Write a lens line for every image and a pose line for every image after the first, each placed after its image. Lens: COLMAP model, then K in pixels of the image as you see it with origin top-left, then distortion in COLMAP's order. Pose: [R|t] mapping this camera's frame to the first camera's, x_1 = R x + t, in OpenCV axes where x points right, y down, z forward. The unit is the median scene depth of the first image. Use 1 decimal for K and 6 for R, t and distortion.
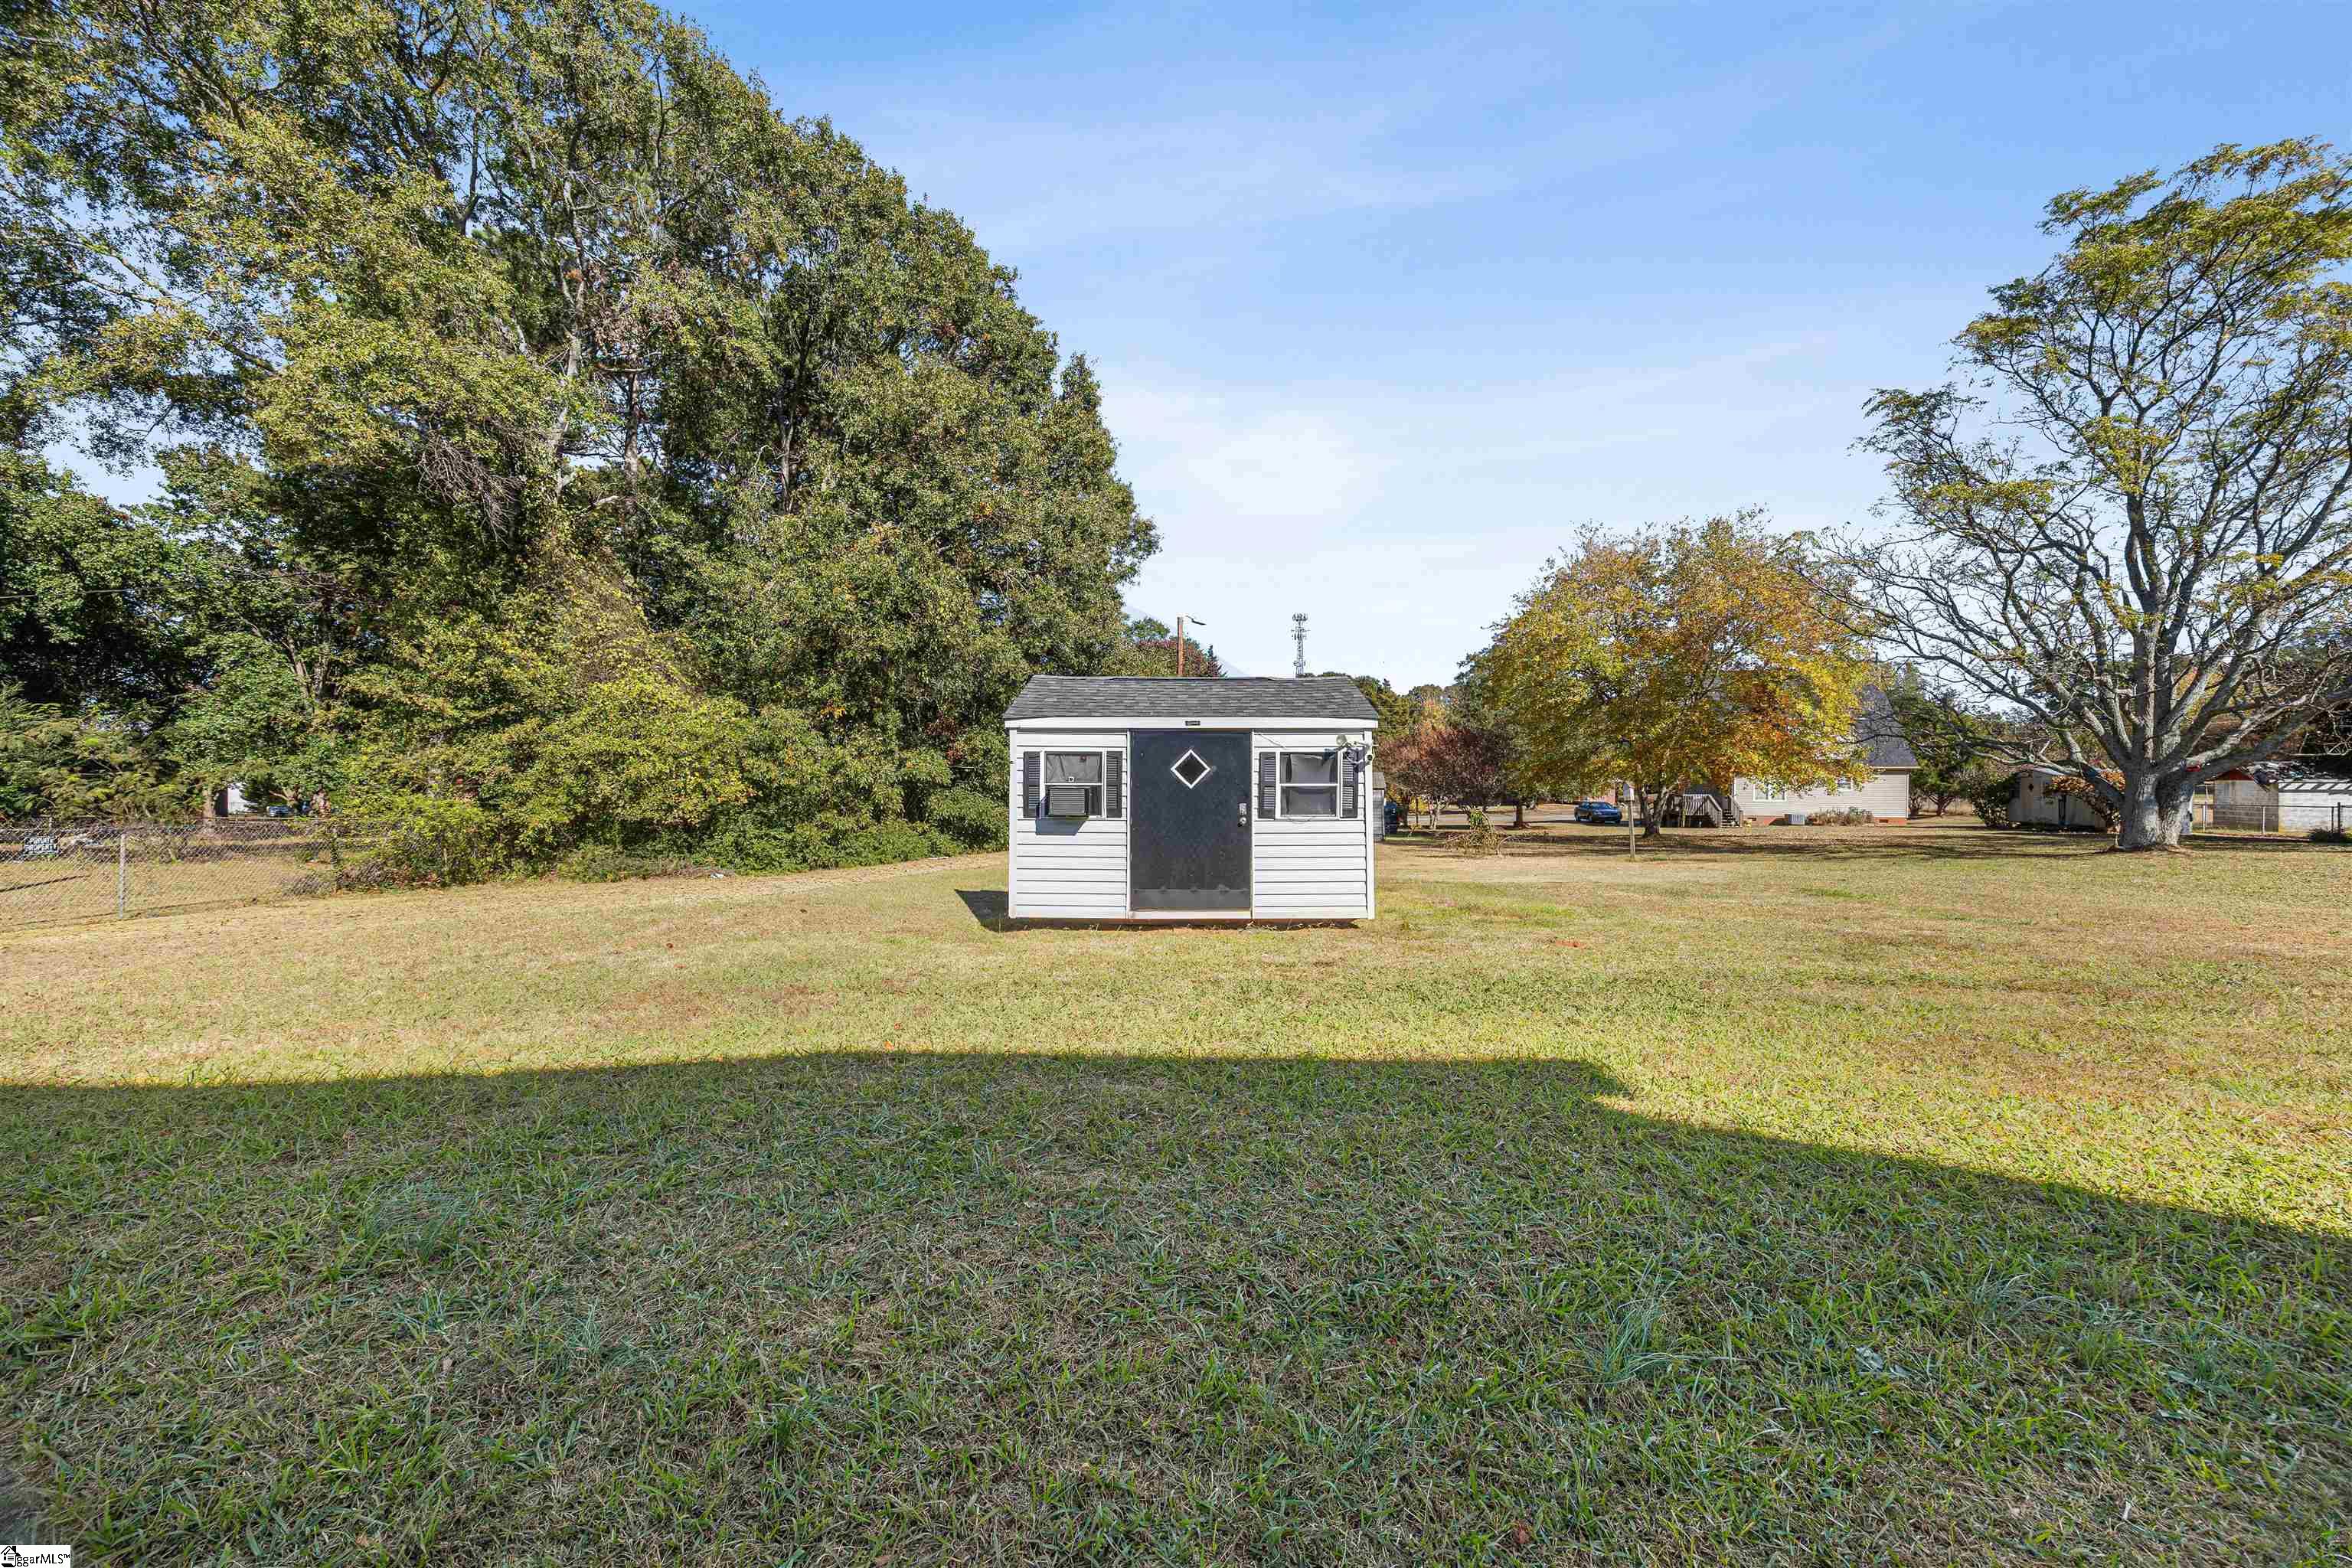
lens RADIAL K [[913.9, 0, 1179.4], [0, 913.9, 755.1], [0, 0, 1]] dist [0.011100, -0.005501]
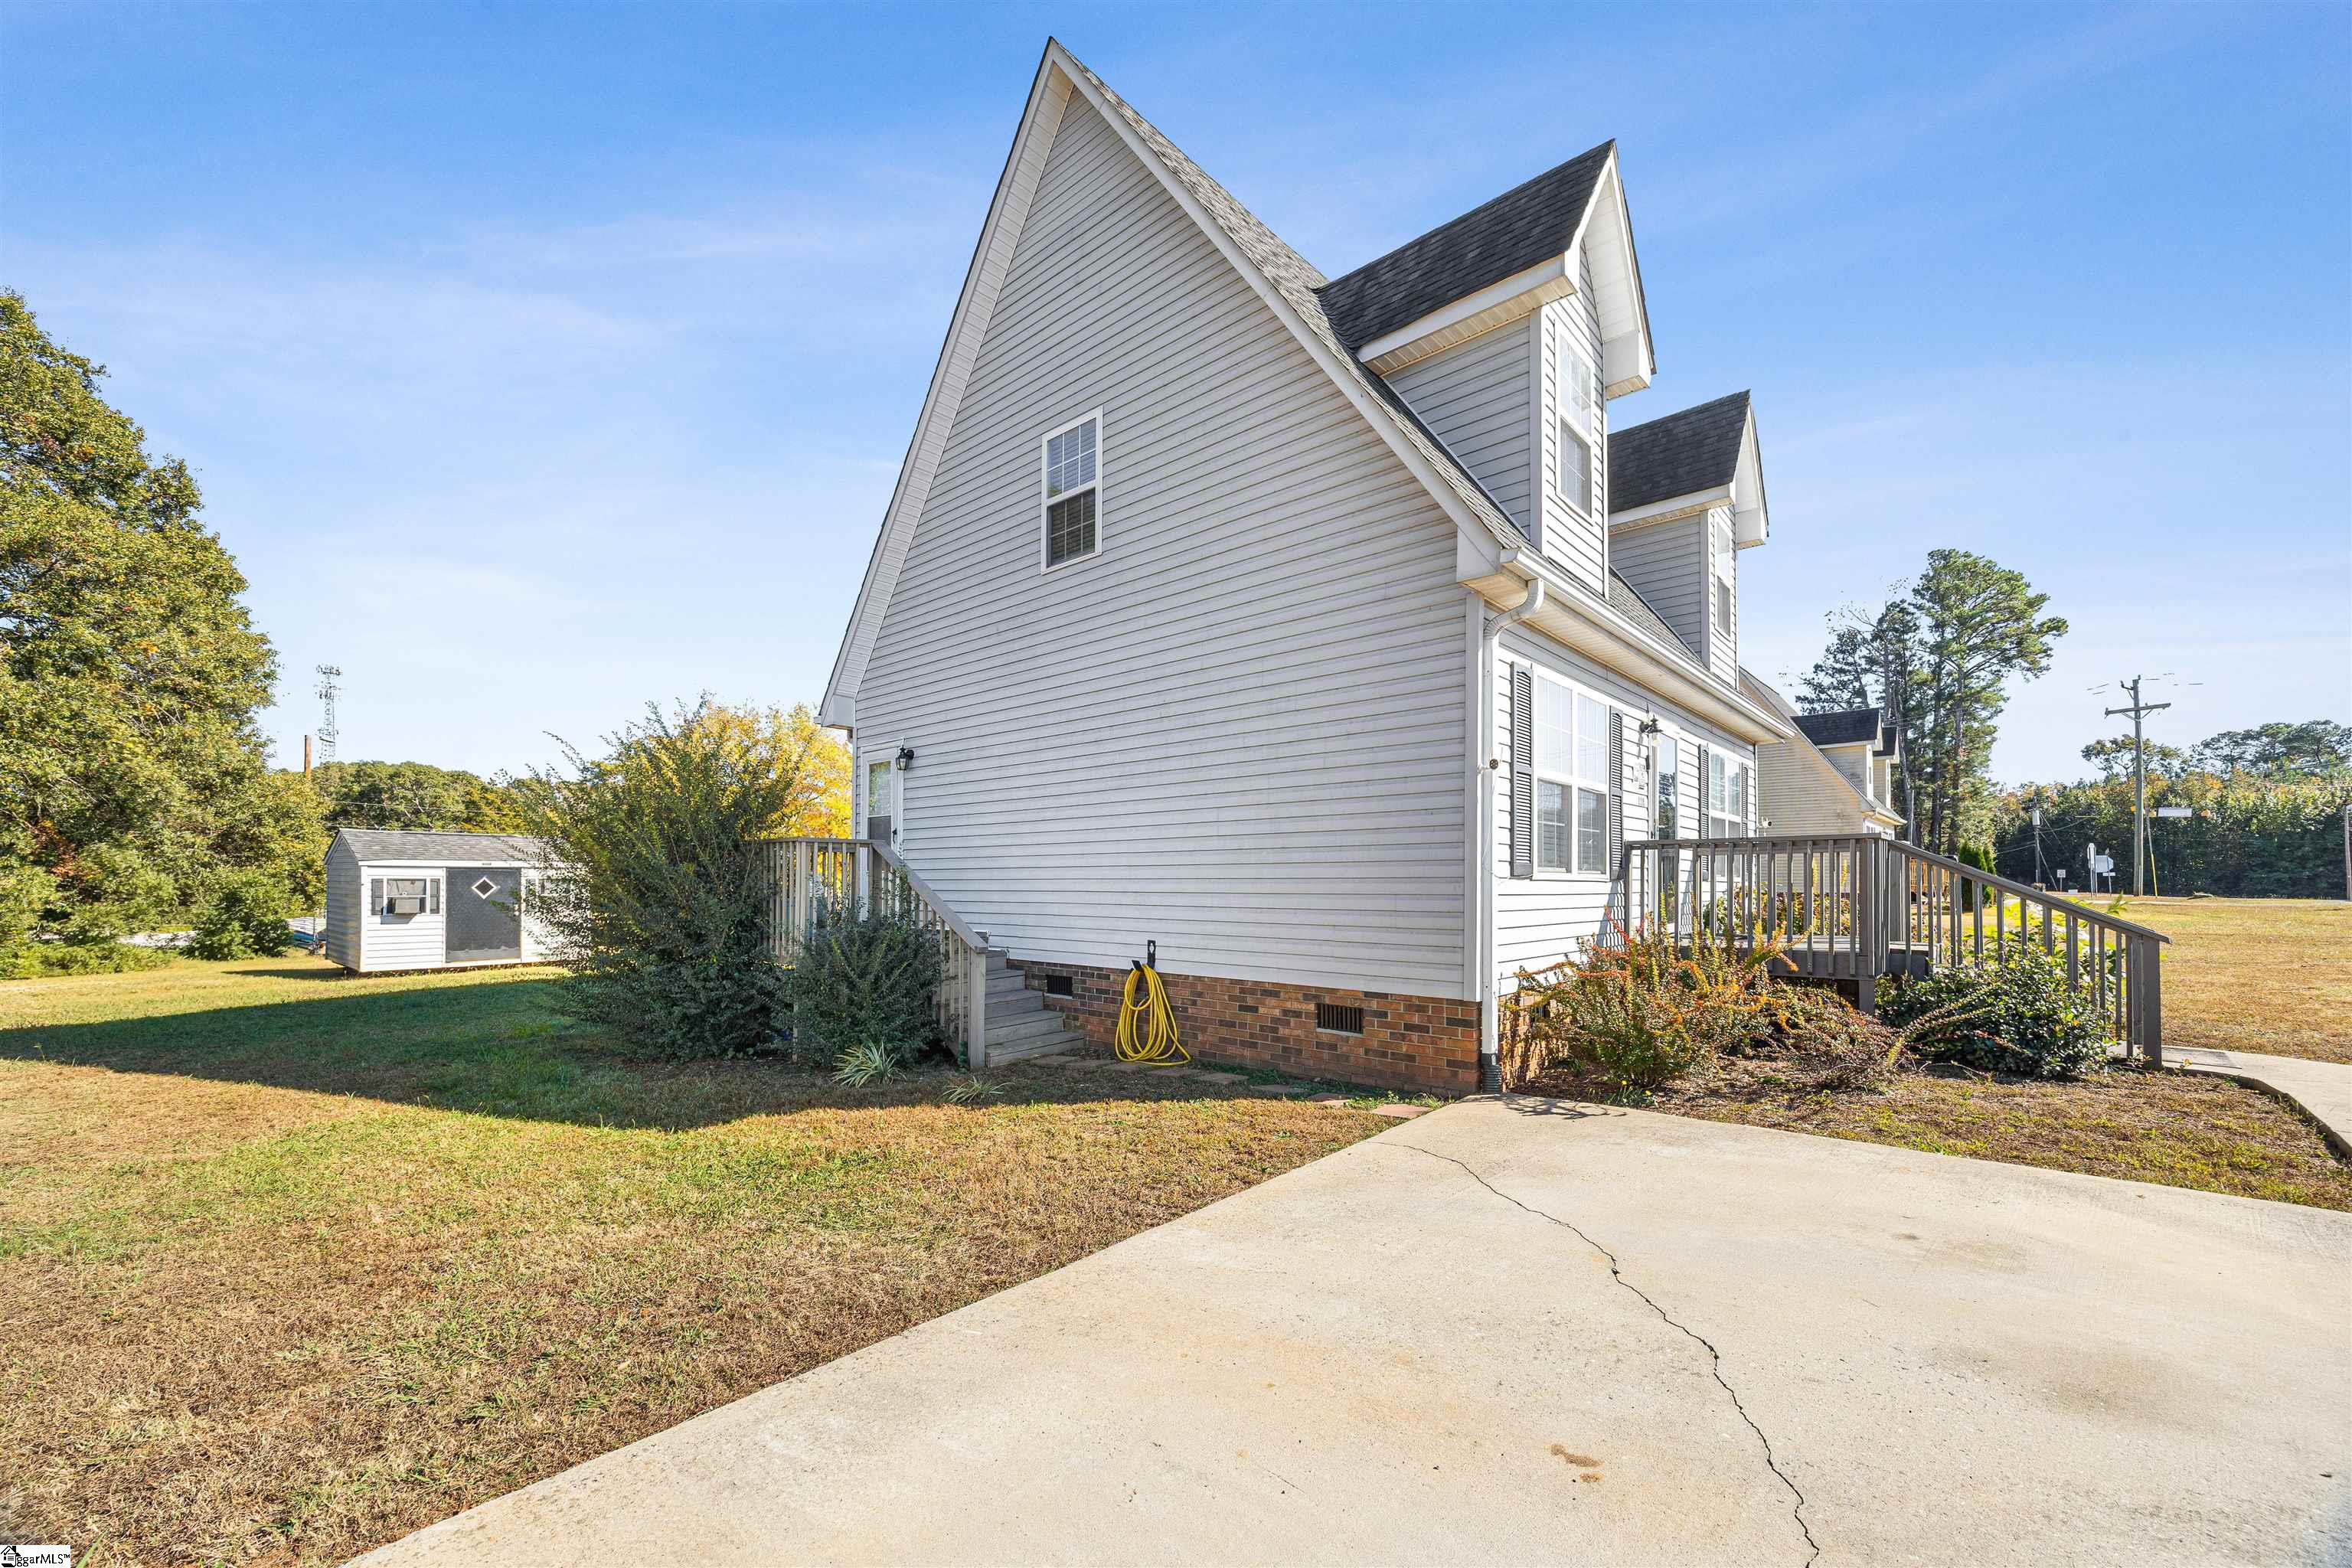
lens RADIAL K [[944.6, 0, 1178.9], [0, 944.6, 882.4], [0, 0, 1]] dist [-0.000588, -0.000020]
pose [[0.640754, -0.004179, 0.767735, -0.291436], [-0.016499, 0.999679, 0.019211, -0.029466], [-0.767569, -0.024976, 0.640479, -0.708175]]
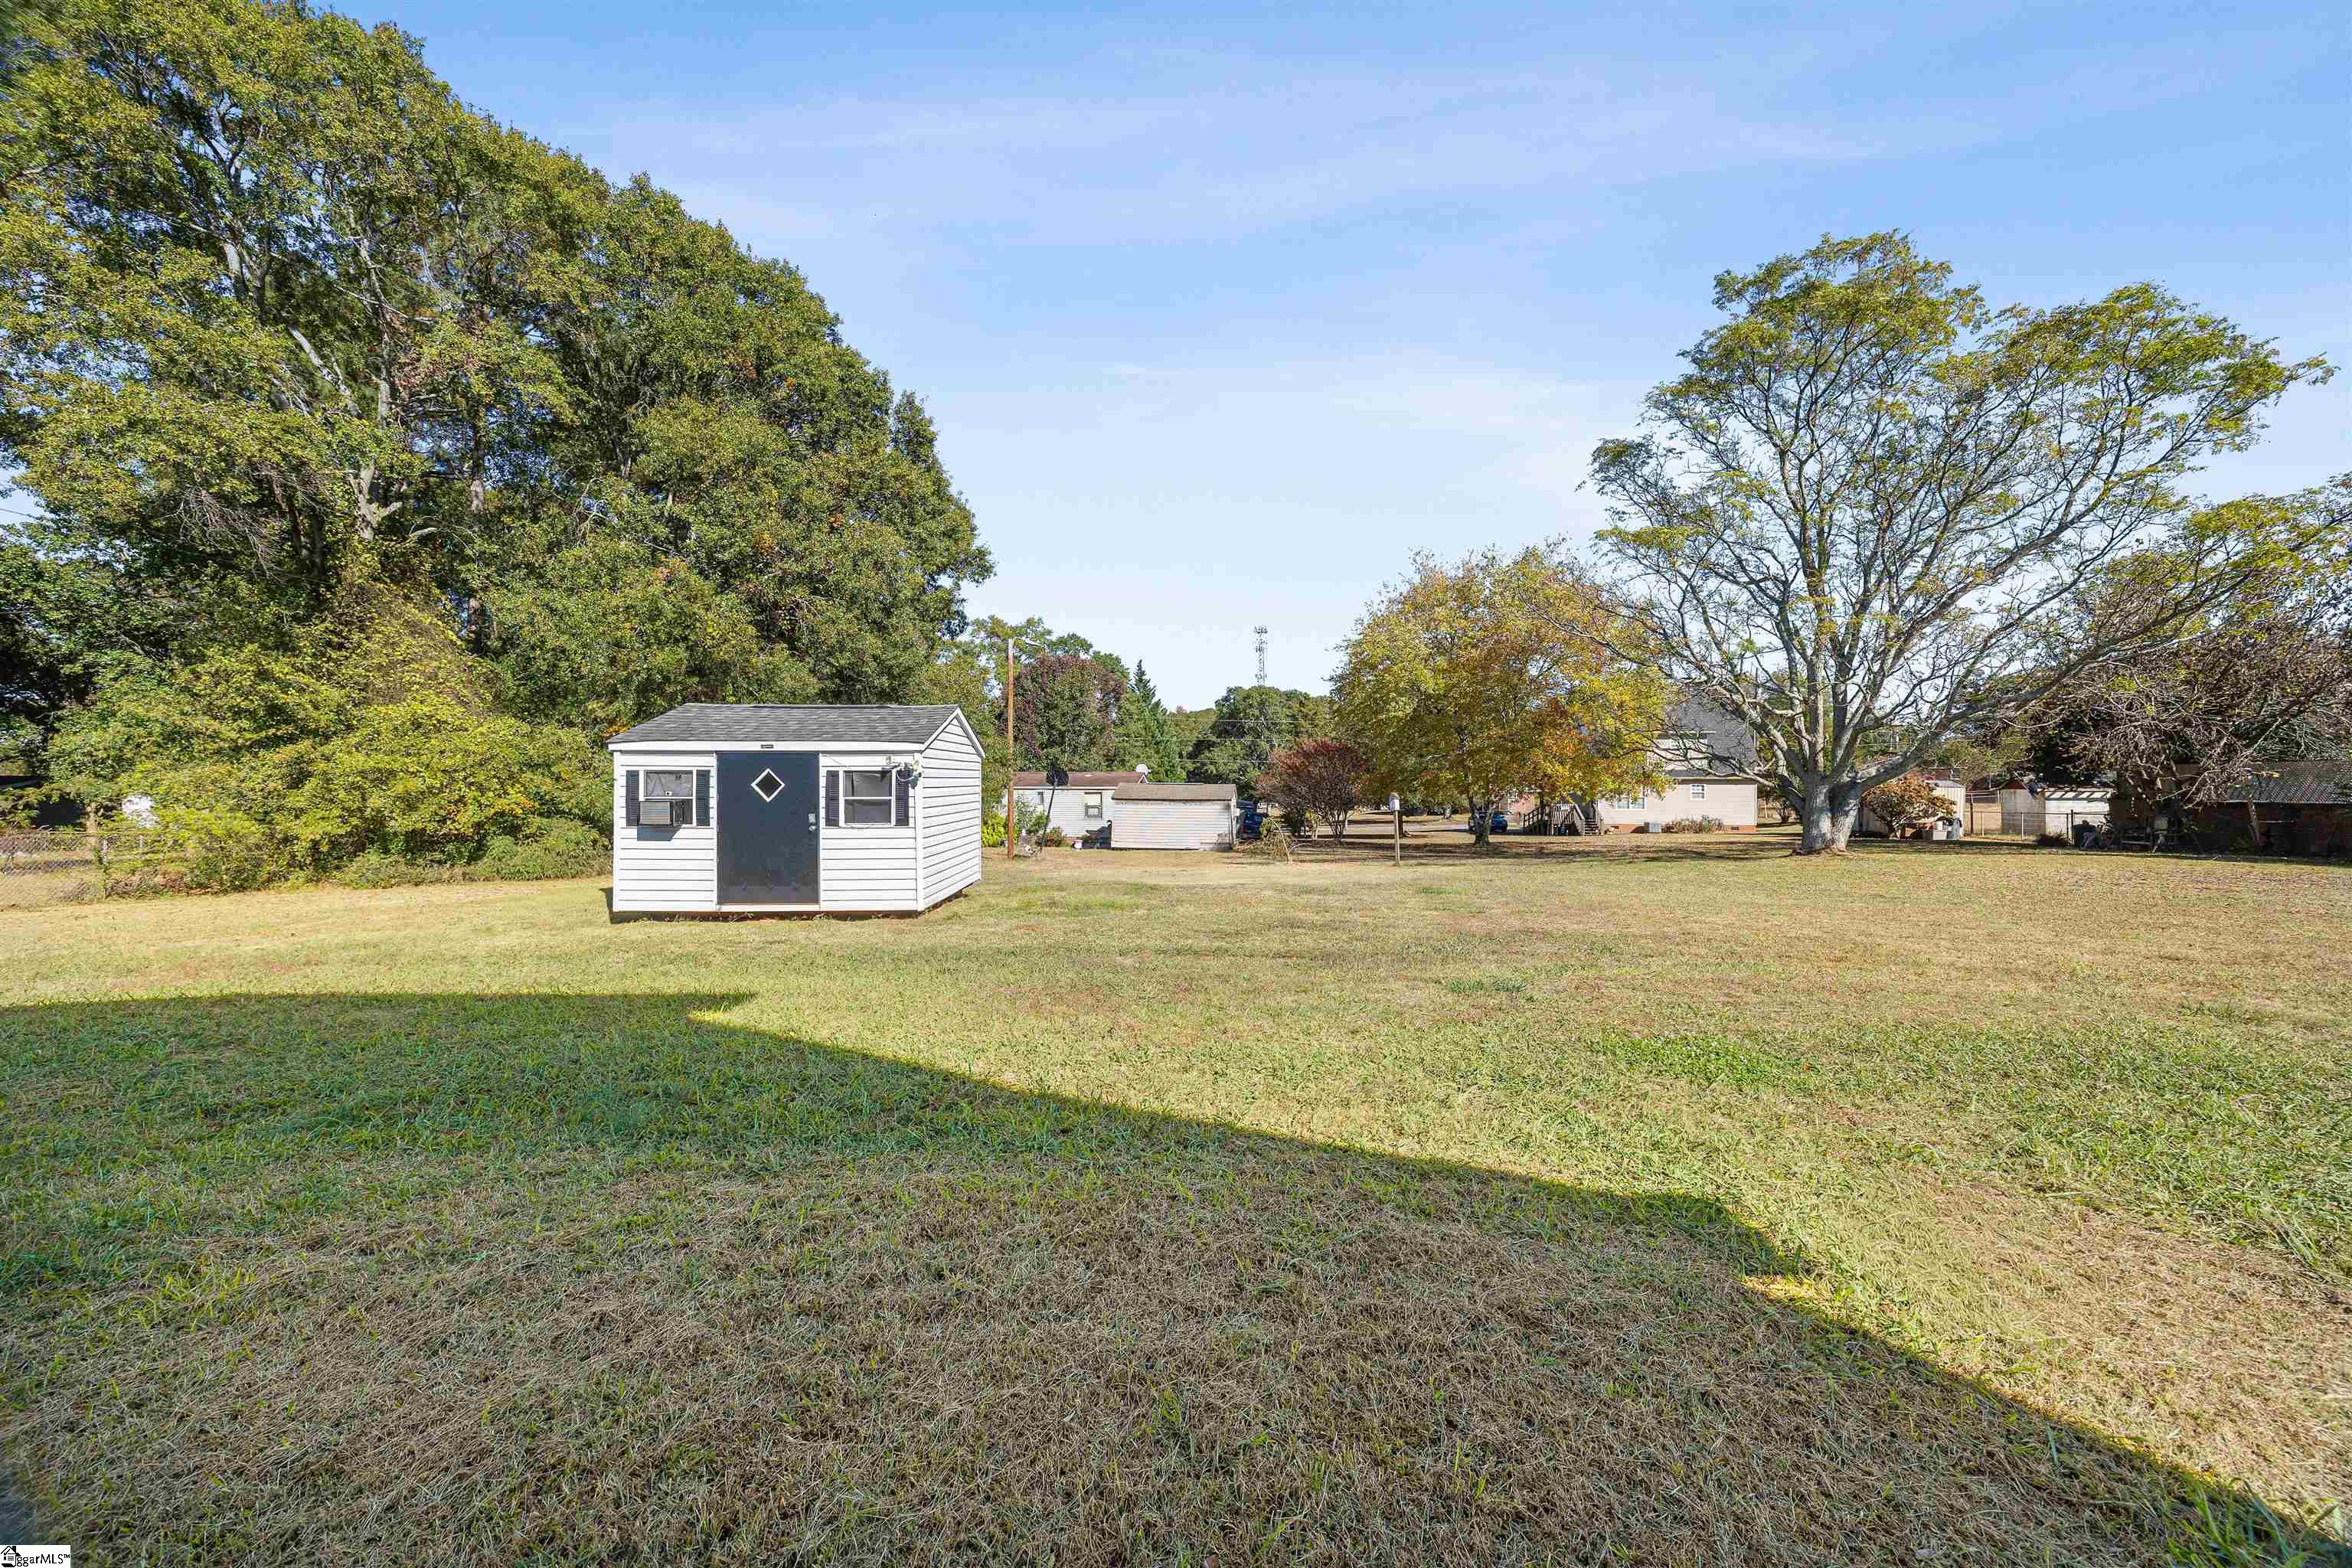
lens RADIAL K [[917.6, 0, 1185.1], [0, 917.6, 759.6], [0, 0, 1]] dist [-0.000448, 0.000206]
pose [[0.999504, -0.002377, 0.031403, 0.258030], [0.002625, 0.999966, -0.007862, -0.003380], [-0.031383, 0.007940, 0.999476, -0.102725]]
